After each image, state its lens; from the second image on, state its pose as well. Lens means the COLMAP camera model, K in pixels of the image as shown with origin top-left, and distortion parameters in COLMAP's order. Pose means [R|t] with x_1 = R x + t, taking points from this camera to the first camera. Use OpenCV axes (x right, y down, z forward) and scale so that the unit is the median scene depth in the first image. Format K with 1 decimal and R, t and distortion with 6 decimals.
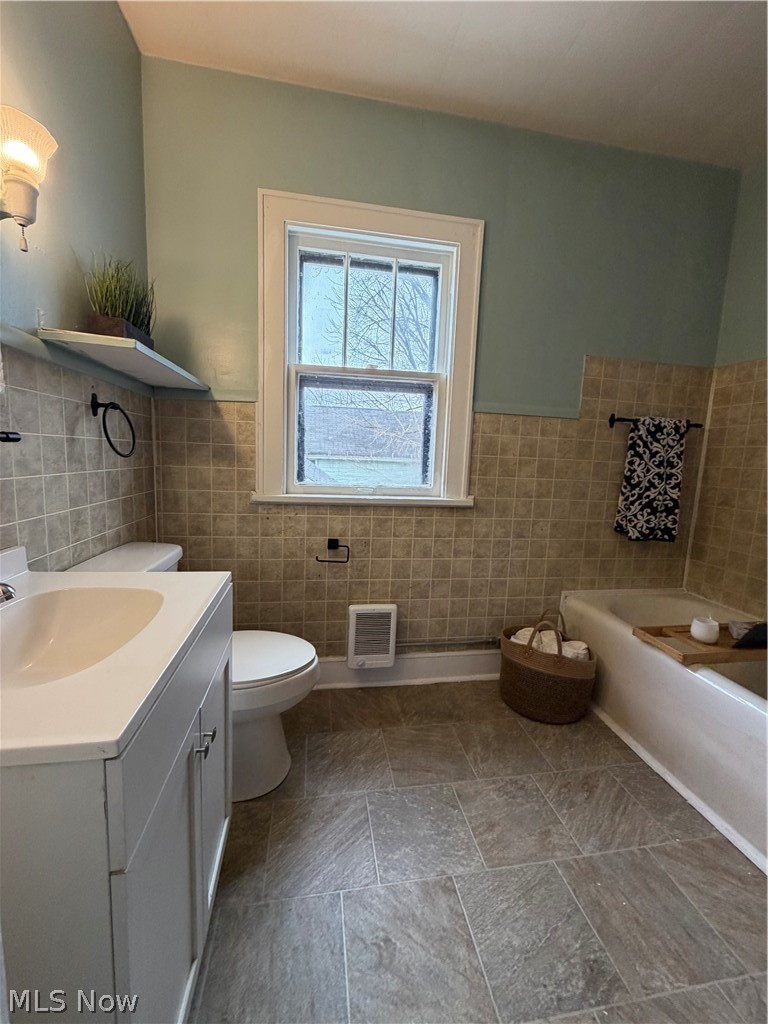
lens RADIAL K [[406.0, 0, 382.9], [0, 406.0, 508.2], [0, 0, 1]] dist [-0.001336, 0.000697]
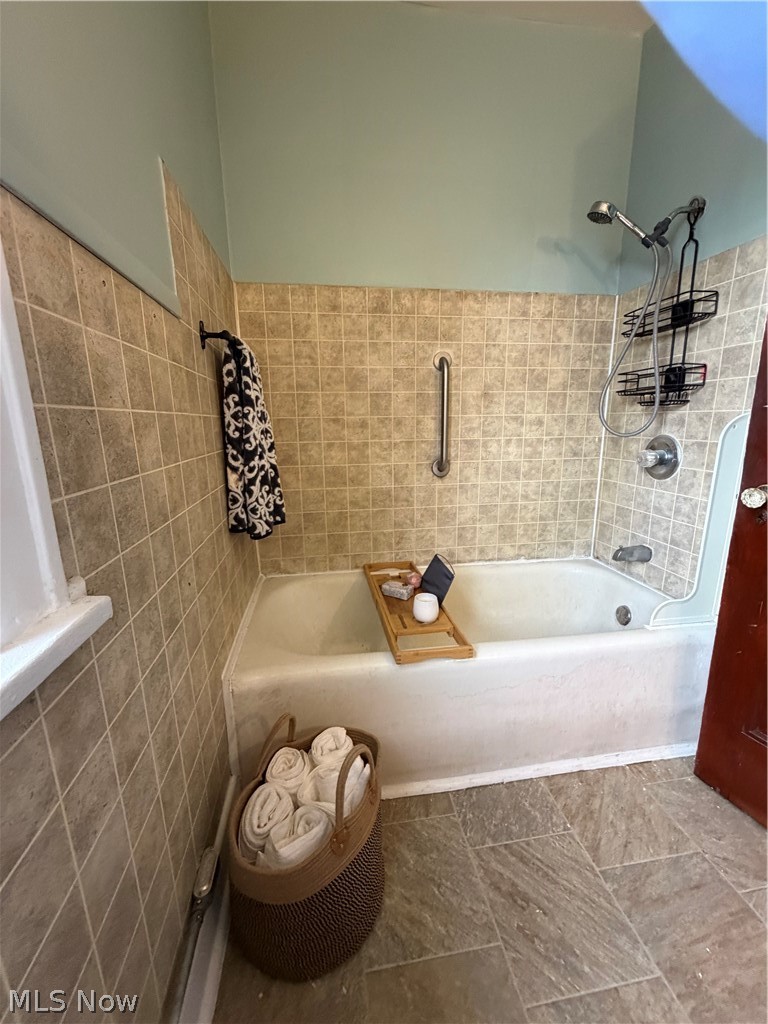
lens RADIAL K [[406.0, 0, 382.9], [0, 406.0, 508.2], [0, 0, 1]] dist [-0.001336, 0.000697]
pose [[0.009949, -0.252672, 0.967501, 0.005599], [0.137598, 0.958691, 0.248956, -0.101491], [-0.990438, 0.130649, 0.044305, 0.784448]]
